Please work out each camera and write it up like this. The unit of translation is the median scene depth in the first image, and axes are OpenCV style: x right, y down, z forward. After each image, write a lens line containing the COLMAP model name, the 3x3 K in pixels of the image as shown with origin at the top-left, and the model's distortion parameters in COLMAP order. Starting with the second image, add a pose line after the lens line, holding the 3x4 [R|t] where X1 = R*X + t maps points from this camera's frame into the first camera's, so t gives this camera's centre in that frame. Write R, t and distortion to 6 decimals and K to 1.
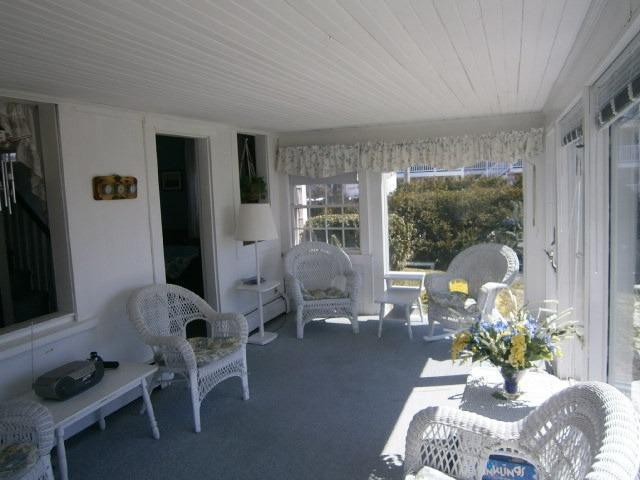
lens RADIAL K [[498.6, 0, 318.3], [0, 498.6, 237.9], [0, 0, 1]] dist [-0.049435, 0.029046]
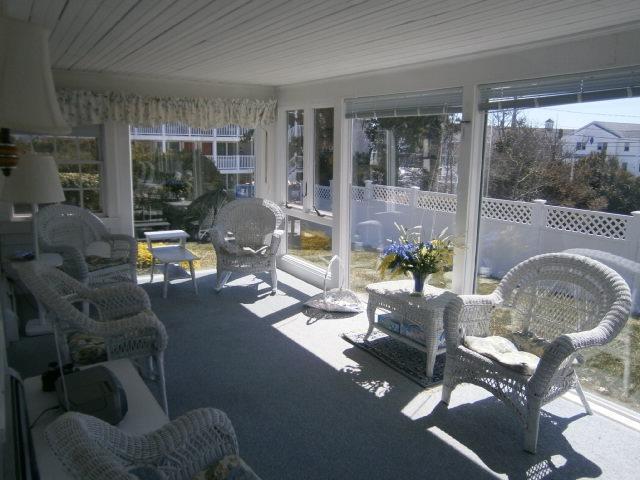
lens RADIAL K [[498.6, 0, 317.9], [0, 498.6, 240.0], [0, 0, 1]] dist [-0.049435, 0.029046]
pose [[0.593716, -0.102001, 0.798183, -0.449446], [0.035175, 0.994275, 0.100896, -0.002482], [-0.803905, -0.031827, 0.593905, 0.172701]]
